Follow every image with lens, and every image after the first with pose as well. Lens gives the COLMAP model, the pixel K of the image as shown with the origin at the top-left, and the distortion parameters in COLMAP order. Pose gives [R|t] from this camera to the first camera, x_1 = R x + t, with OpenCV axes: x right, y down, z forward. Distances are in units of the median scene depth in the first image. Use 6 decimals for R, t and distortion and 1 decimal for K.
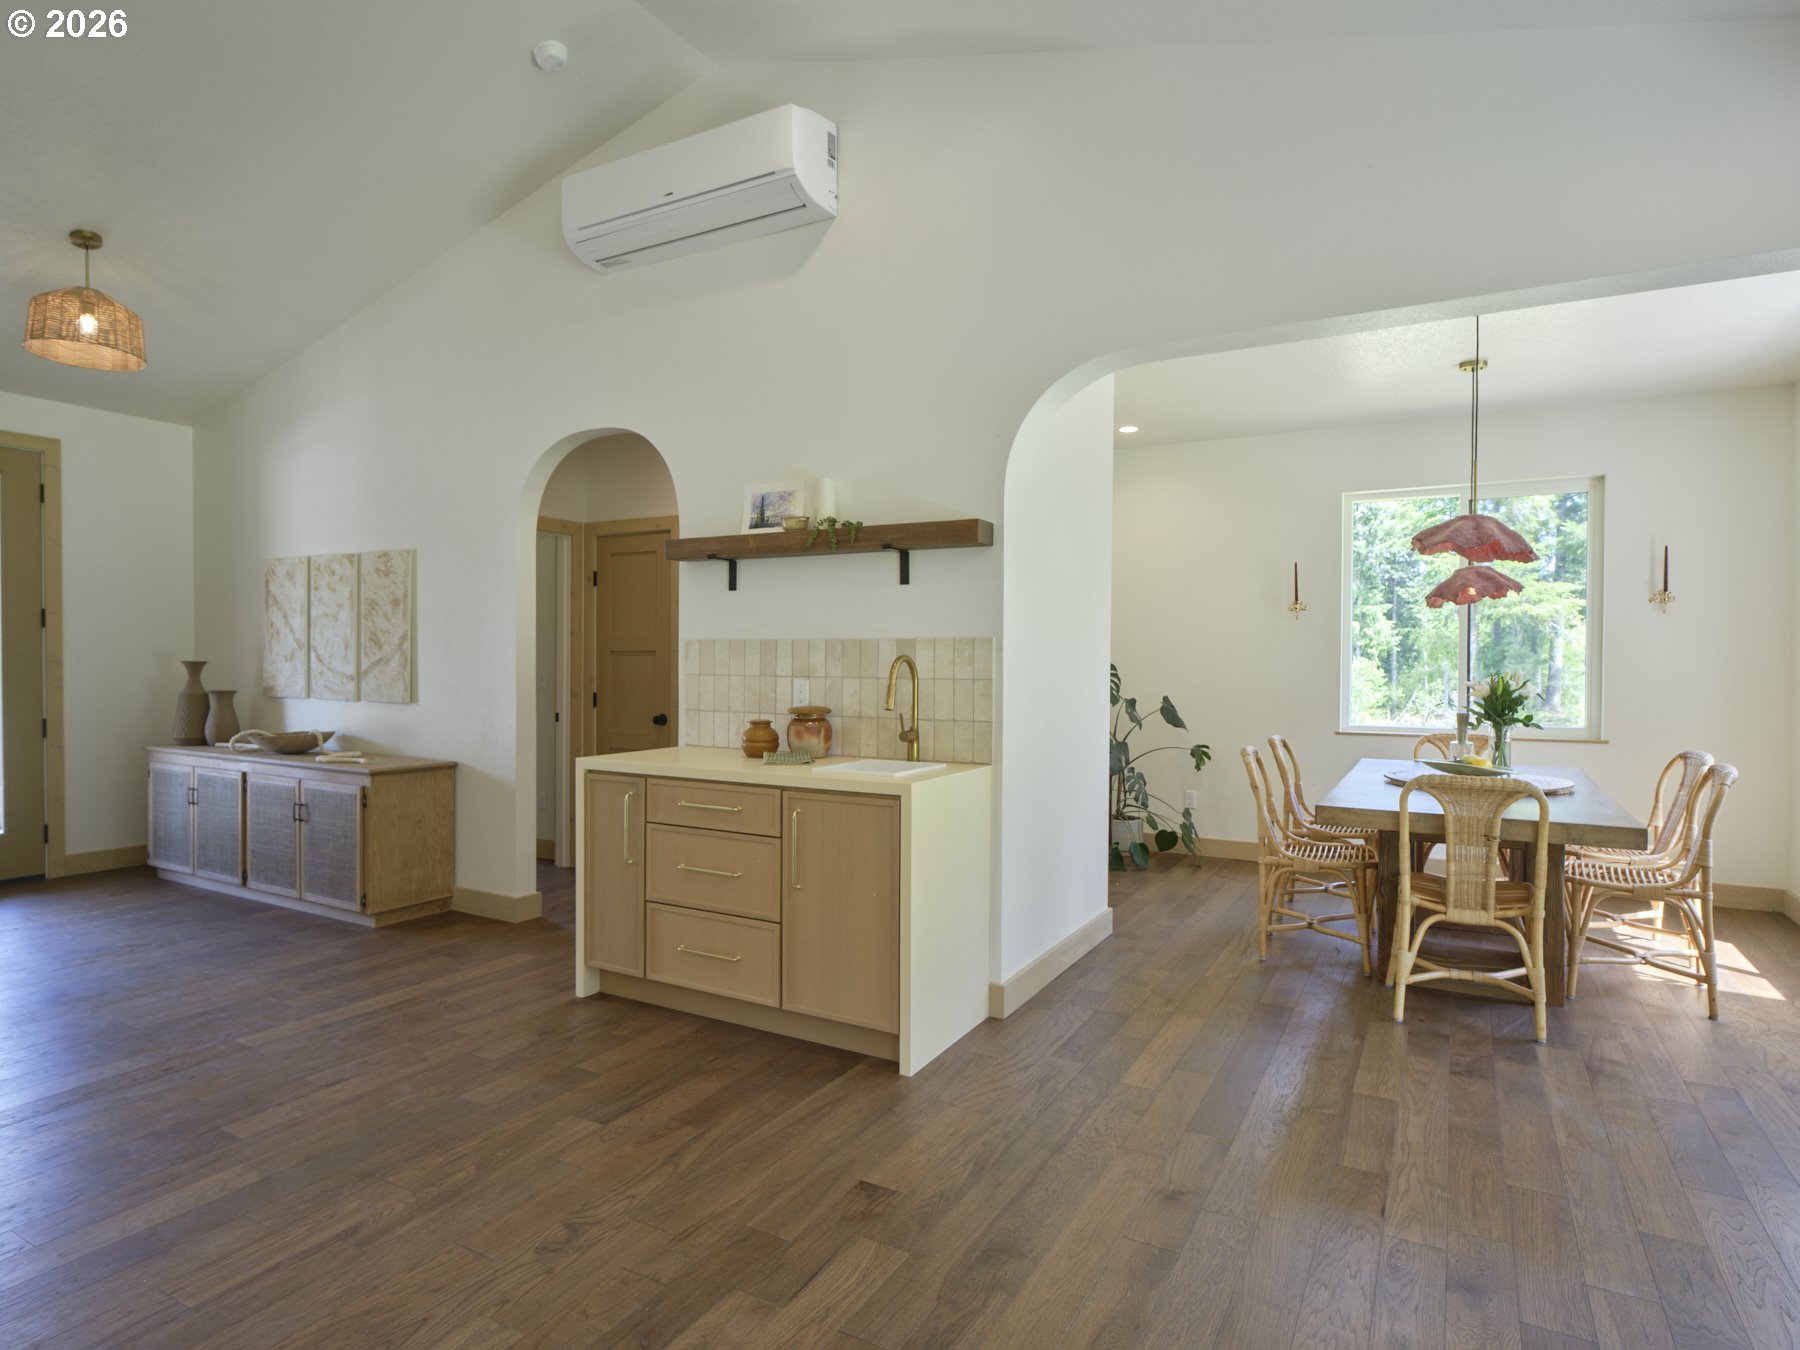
lens RADIAL K [[1005.8, 0, 883.5], [0, 1005.8, 669.0], [0, 0, 1]] dist [0.000873, 0.000934]
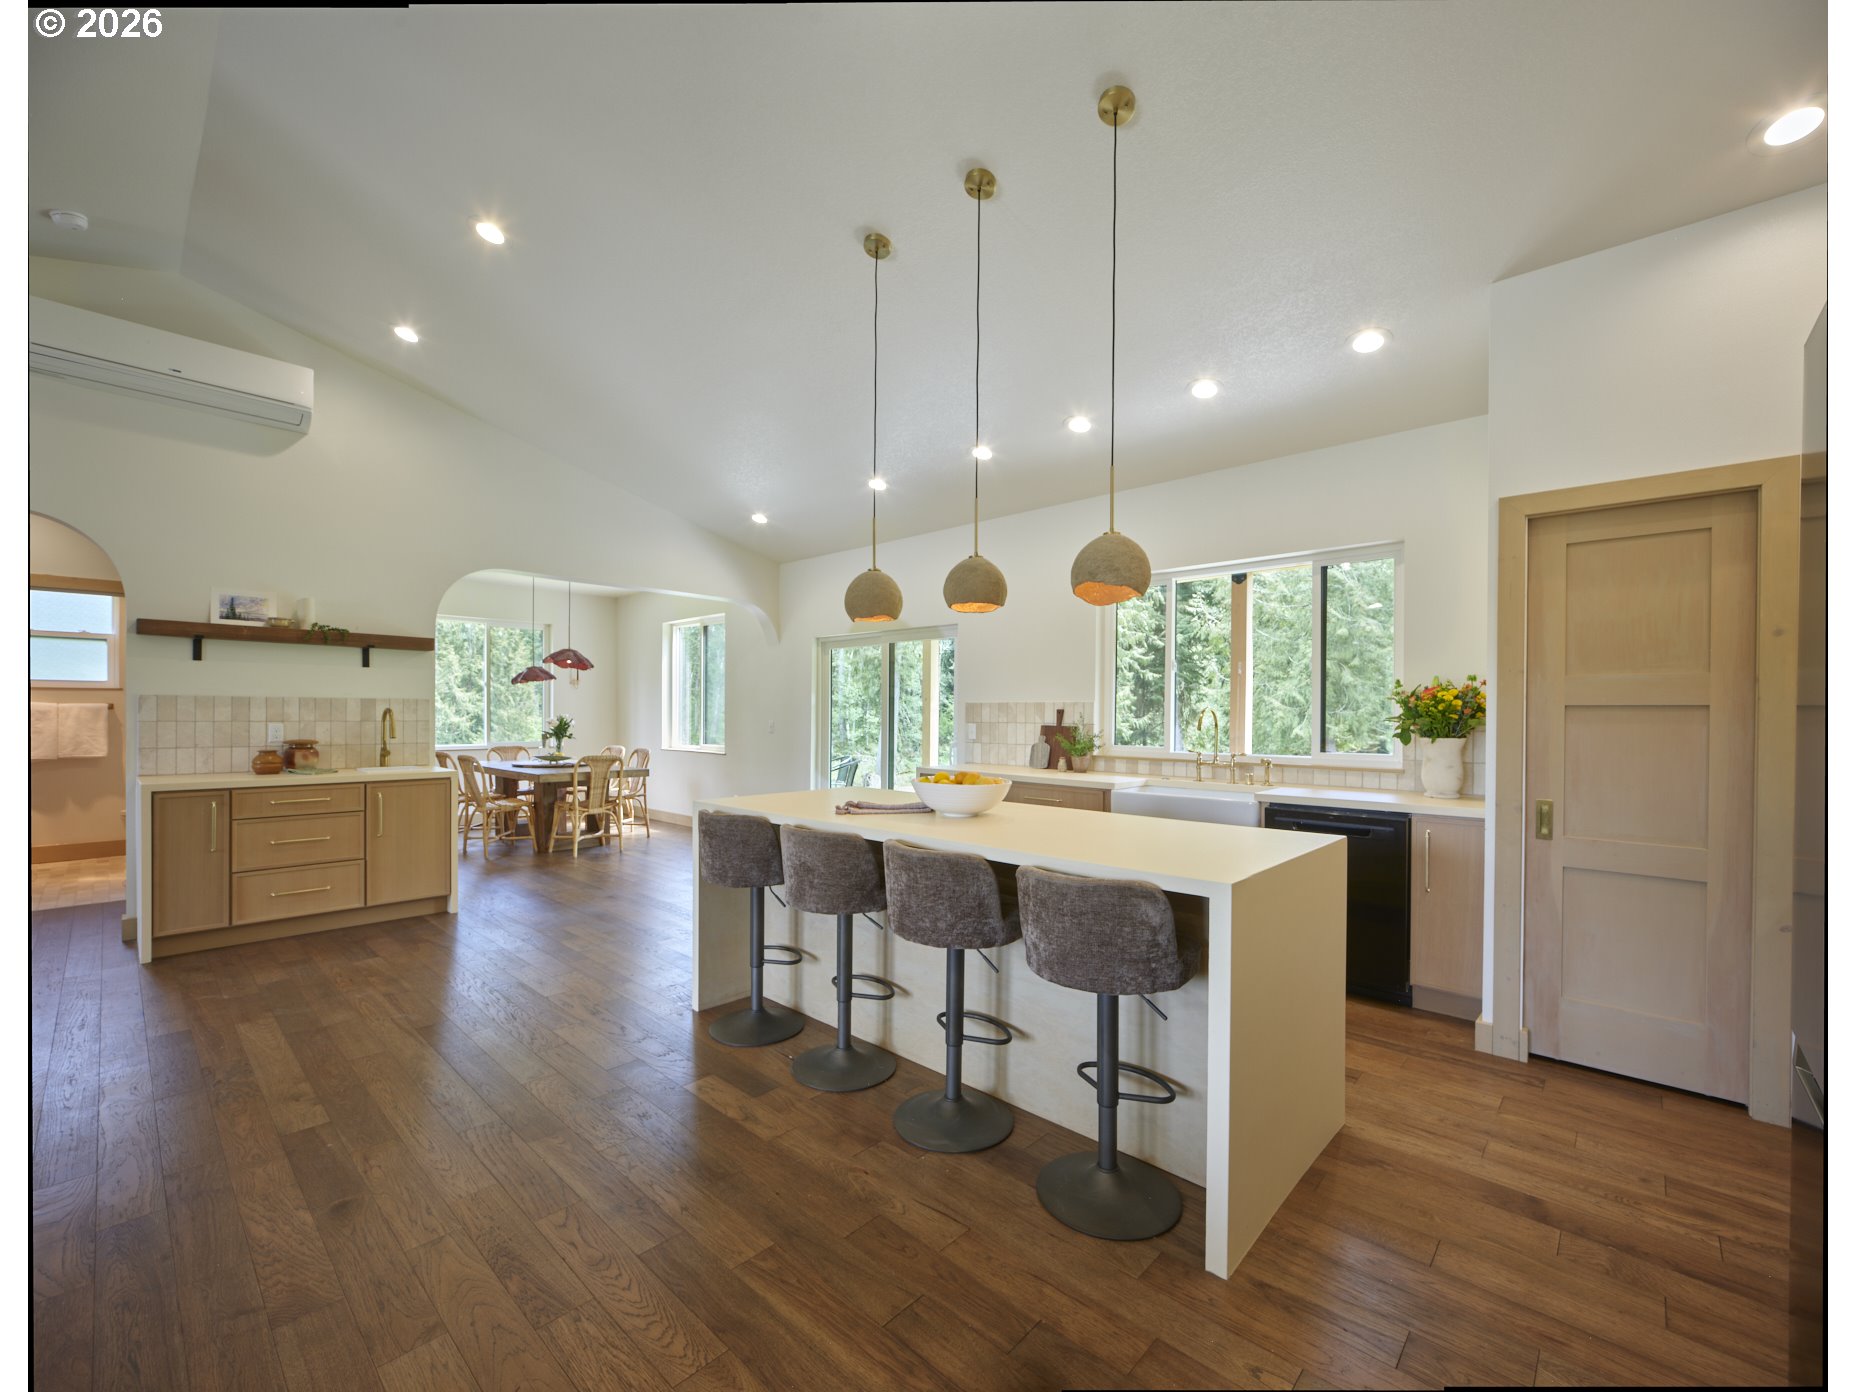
lens RADIAL K [[771.7, 0, 924.1], [0, 771.7, 719.3], [0, 0, 1]] dist [-0.005715, 0.000504]
pose [[0.218987, -0.011313, 0.975662, -1.058678], [0.005830, 0.999930, 0.010285, -0.002149], [-0.975710, 0.003436, 0.219038, -0.232052]]
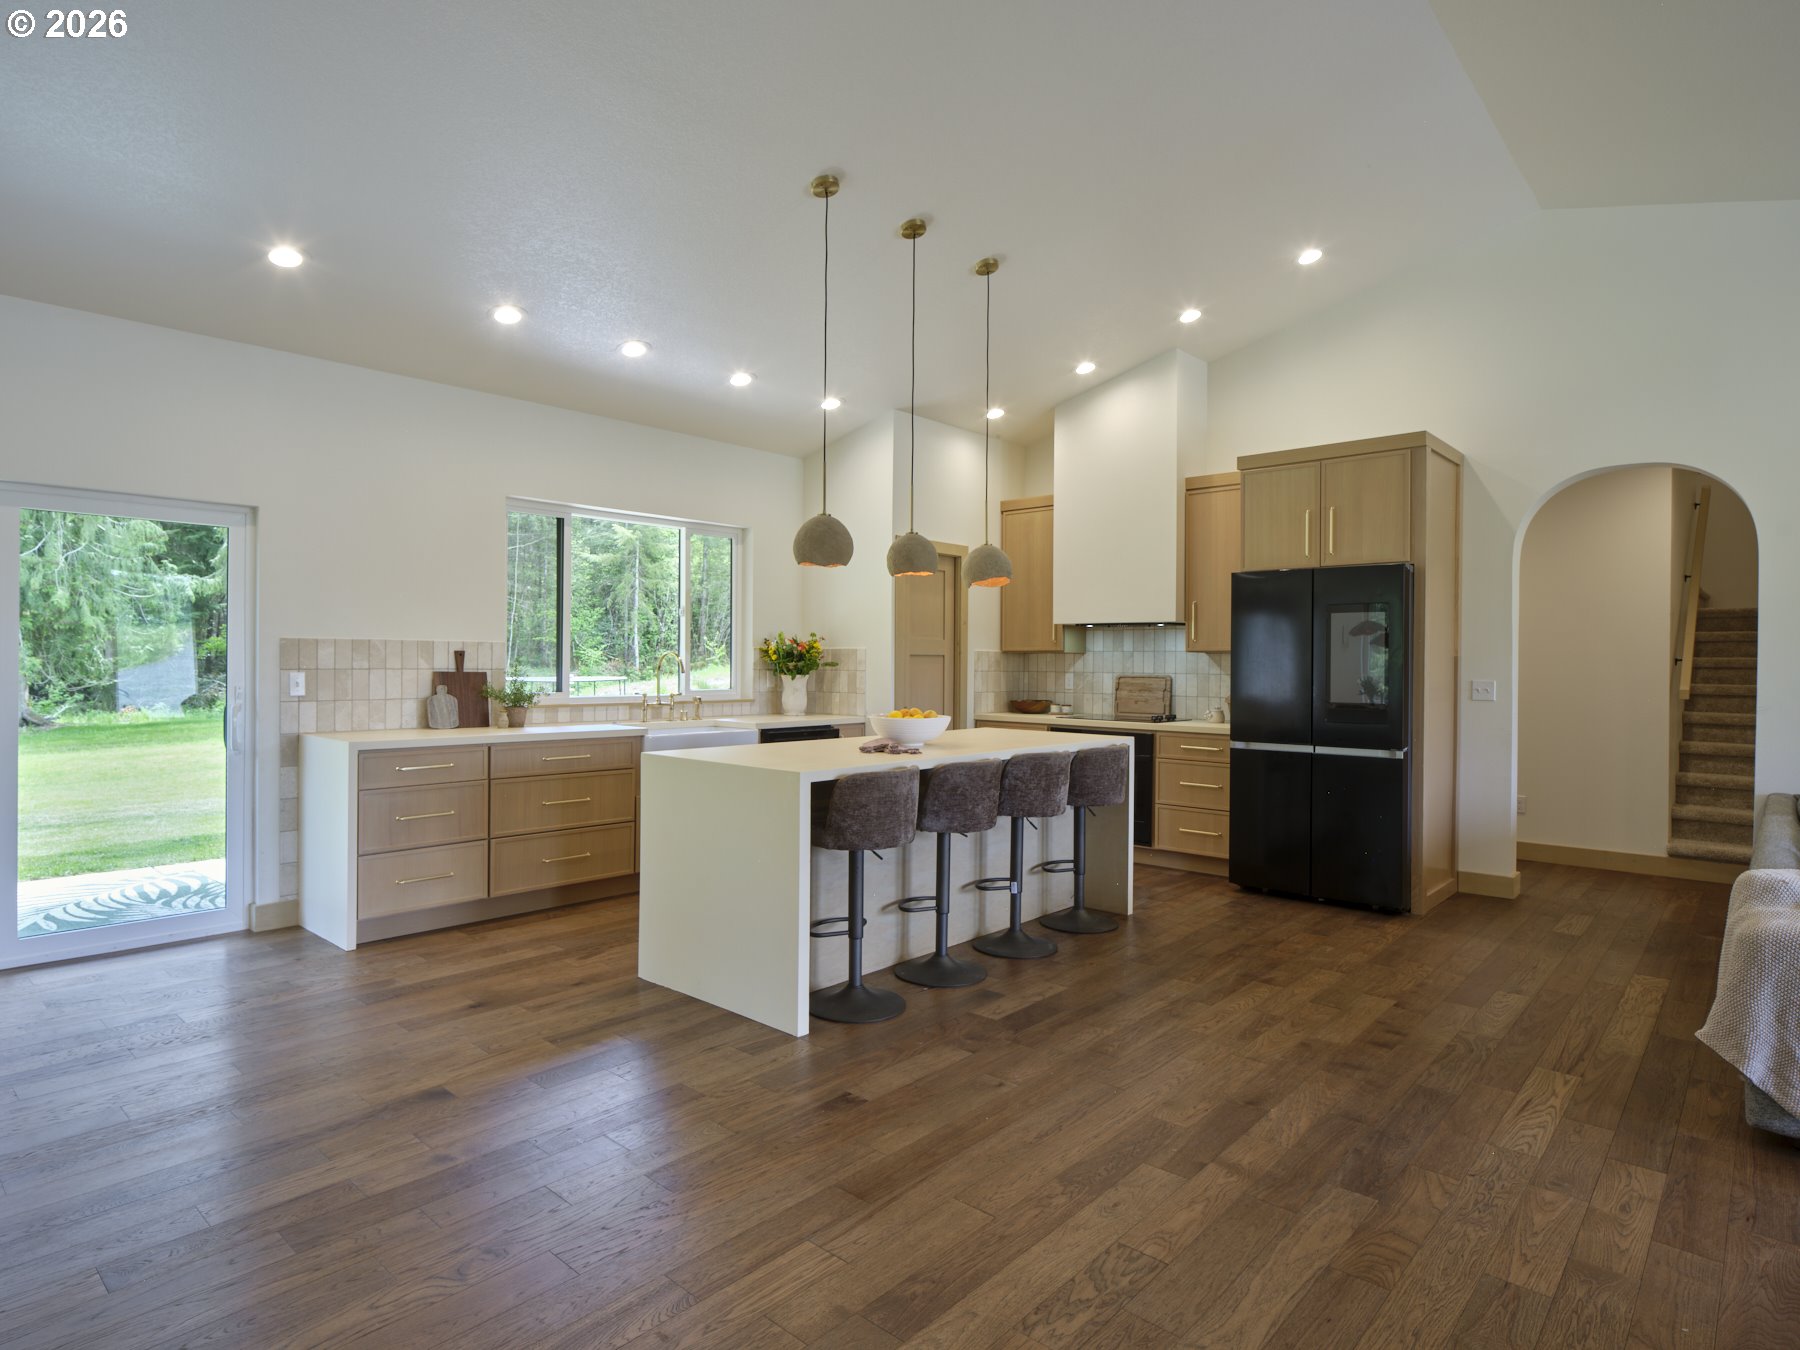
lens RADIAL K [[993.3, 0, 871.7], [0, 993.3, 670.8], [0, 0, 1]] dist [-0.016794, -0.000125]
pose [[-0.976701, -0.016988, 0.213930, -0.512281], [-0.013280, 0.999736, 0.018756, -0.010152], [-0.214193, 0.015478, -0.976669, 1.066586]]
